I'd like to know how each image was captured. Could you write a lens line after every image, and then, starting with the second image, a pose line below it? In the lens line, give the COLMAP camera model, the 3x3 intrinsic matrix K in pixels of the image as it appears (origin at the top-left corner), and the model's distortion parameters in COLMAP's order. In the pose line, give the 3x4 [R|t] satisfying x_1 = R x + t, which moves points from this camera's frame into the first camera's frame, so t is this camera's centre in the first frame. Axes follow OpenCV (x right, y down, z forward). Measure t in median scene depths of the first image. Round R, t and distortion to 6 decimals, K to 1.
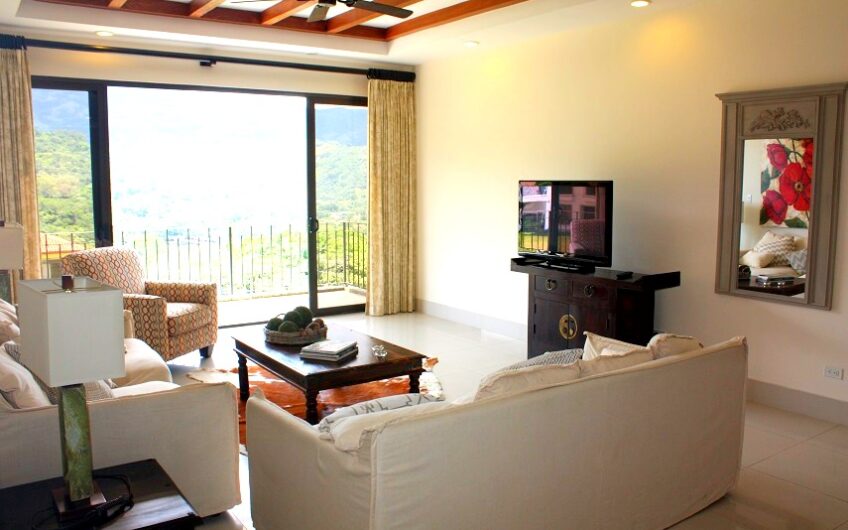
lens RADIAL K [[705.0, 0, 425.2], [0, 705.0, 265.1], [0, 0, 1]] dist [-0.171294, 0.145472]
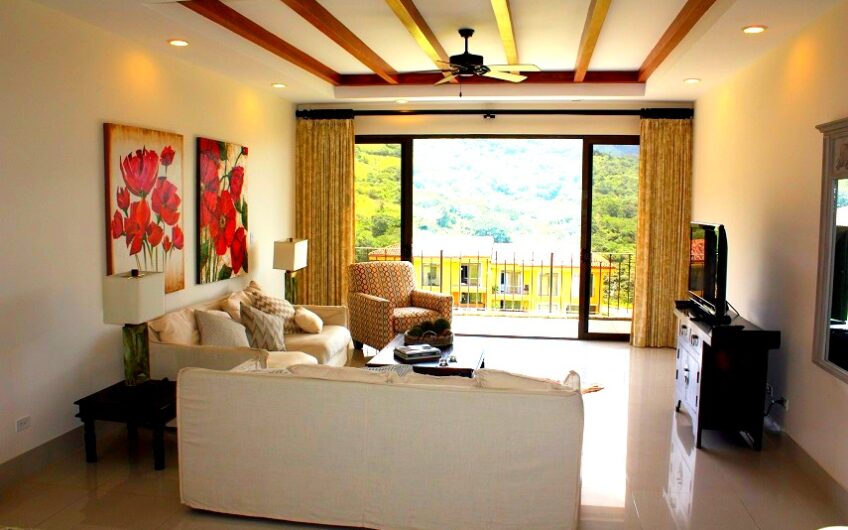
lens RADIAL K [[705.0, 0, 432.1], [0, 705.0, 264.5], [0, 0, 1]] dist [-0.171294, 0.145472]
pose [[0.721084, 0.067561, -0.689545, 0.533279], [-0.091352, 0.995817, 0.002039, -0.029854], [0.686799, 0.061521, 0.724240, 0.061898]]
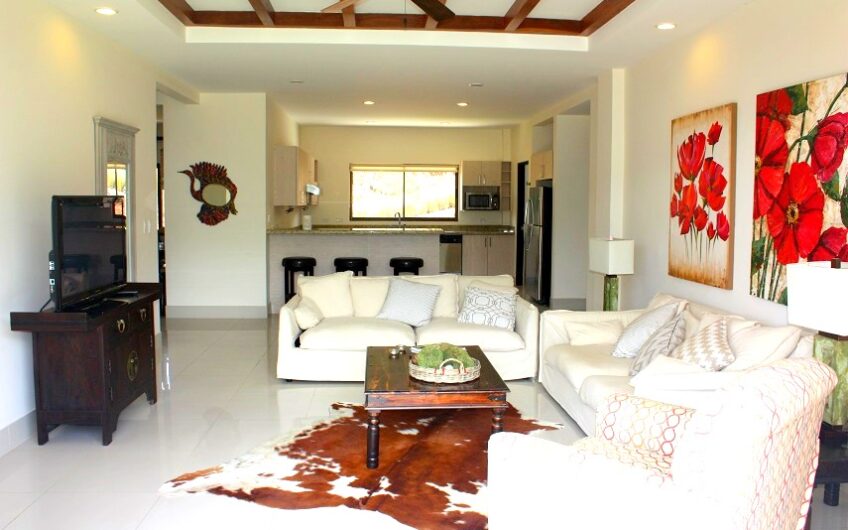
lens RADIAL K [[705.0, 0, 429.7], [0, 705.0, 262.1], [0, 0, 1]] dist [-0.171294, 0.145472]
pose [[-0.859855, -0.052914, 0.507789, -0.478856], [0.051865, 0.980415, 0.189989, -0.160621], [-0.507897, 0.189700, -0.840270, 1.350767]]
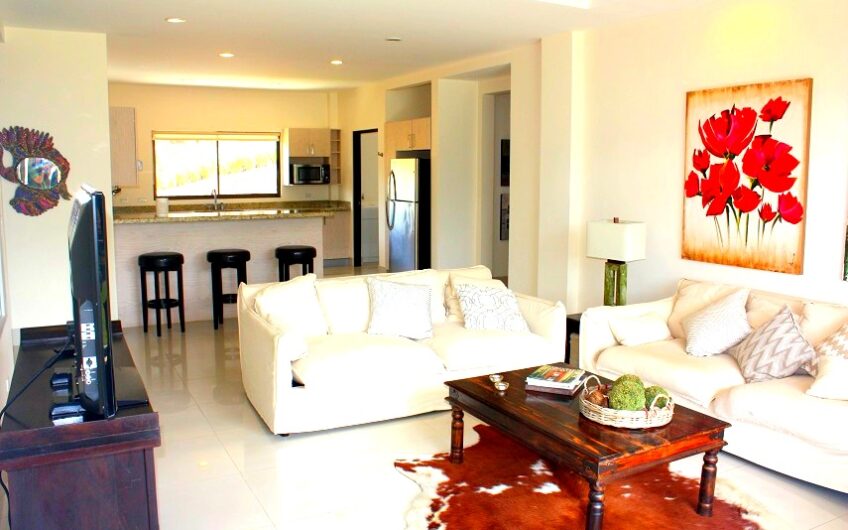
lens RADIAL K [[705.0, 0, 432.8], [0, 705.0, 261.4], [0, 0, 1]] dist [-0.171294, 0.145472]
pose [[-0.994444, -0.019236, 0.103493, -0.050959], [0.007080, 0.968712, 0.248085, -0.164858], [-0.105027, 0.247439, -0.963194, 1.279998]]
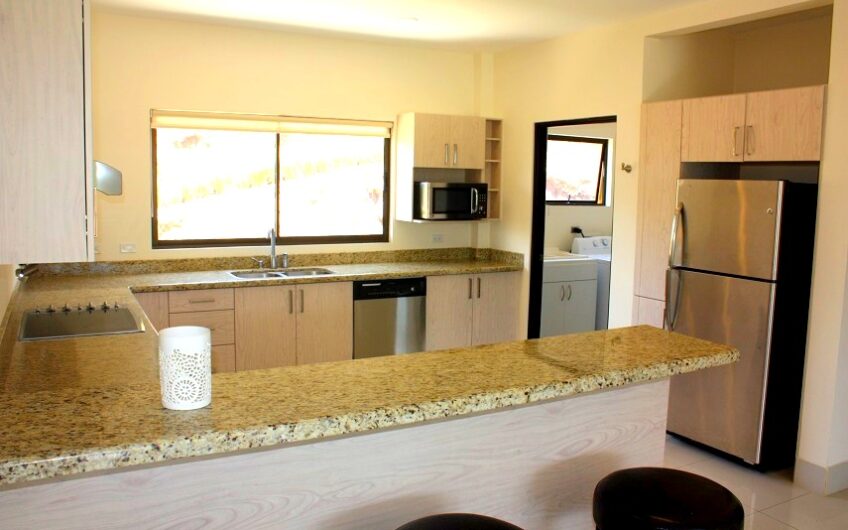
lens RADIAL K [[705.0, 0, 430.0], [0, 705.0, 267.2], [0, 0, 1]] dist [-0.171294, 0.145472]
pose [[-0.994746, -0.032821, 0.096973, 0.400329], [-0.008859, 0.971260, 0.237855, -0.075601], [-0.101993, 0.235746, -0.966448, 0.450374]]
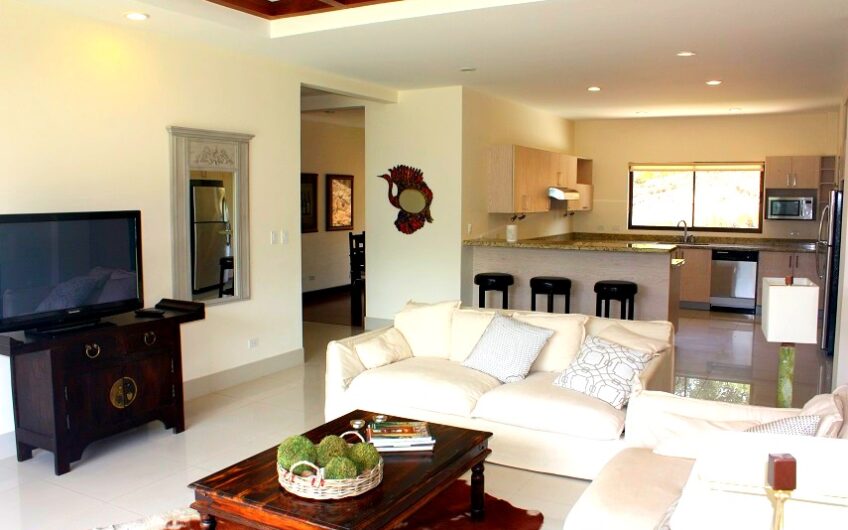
lens RADIAL K [[705.0, 0, 431.7], [0, 705.0, 263.8], [0, 0, 1]] dist [-0.171294, 0.145472]
pose [[-0.444747, -0.087813, 0.891341, -0.578951], [0.103735, 0.983434, 0.148646, -0.124336], [-0.889629, 0.158573, -0.428270, 0.899520]]
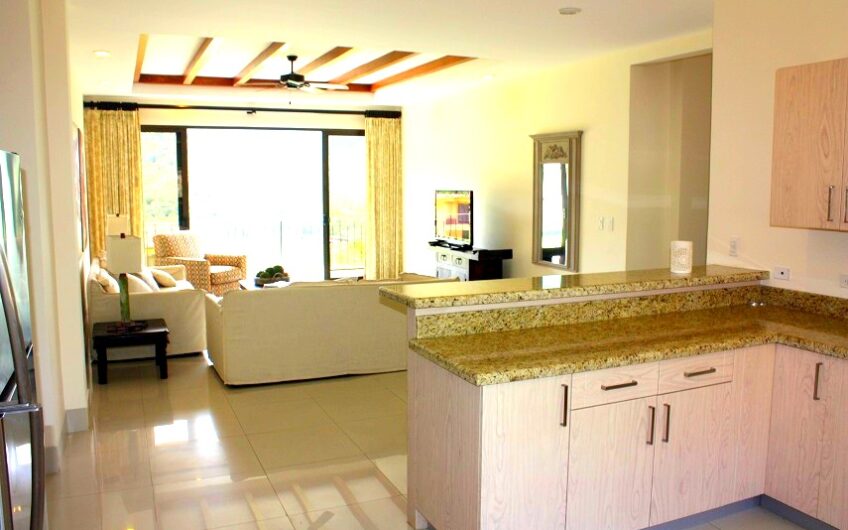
lens RADIAL K [[705.0, 0, 426.1], [0, 705.0, 263.9], [0, 0, 1]] dist [-0.171294, 0.145472]
pose [[0.982358, 0.020780, -0.185854, 0.395903], [-0.021567, 0.999765, -0.002211, 0.041669], [0.185765, 0.006180, 0.982575, -0.484074]]
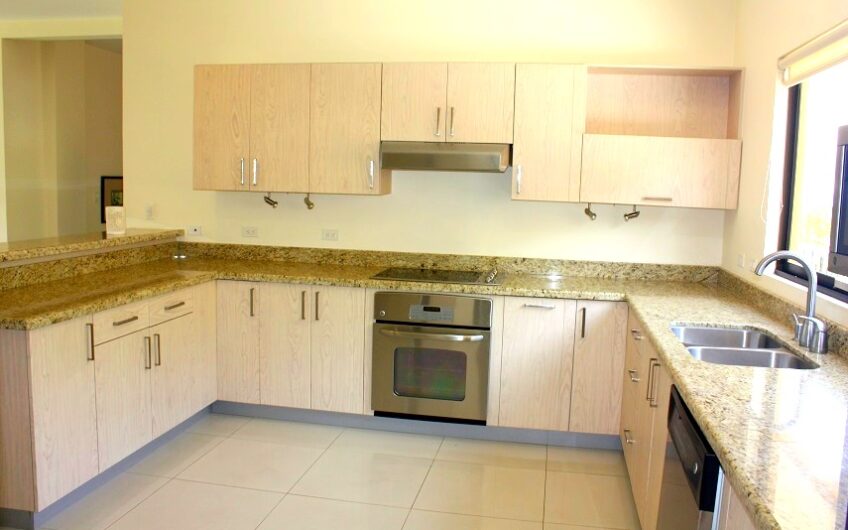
lens RADIAL K [[705.0, 0, 424.4], [0, 705.0, 259.3], [0, 0, 1]] dist [-0.171294, 0.145472]
pose [[0.713547, -0.054965, 0.698448, 0.230536], [0.053511, 0.998281, 0.023893, 0.070814], [-0.698561, 0.020326, 0.715262, -0.555343]]
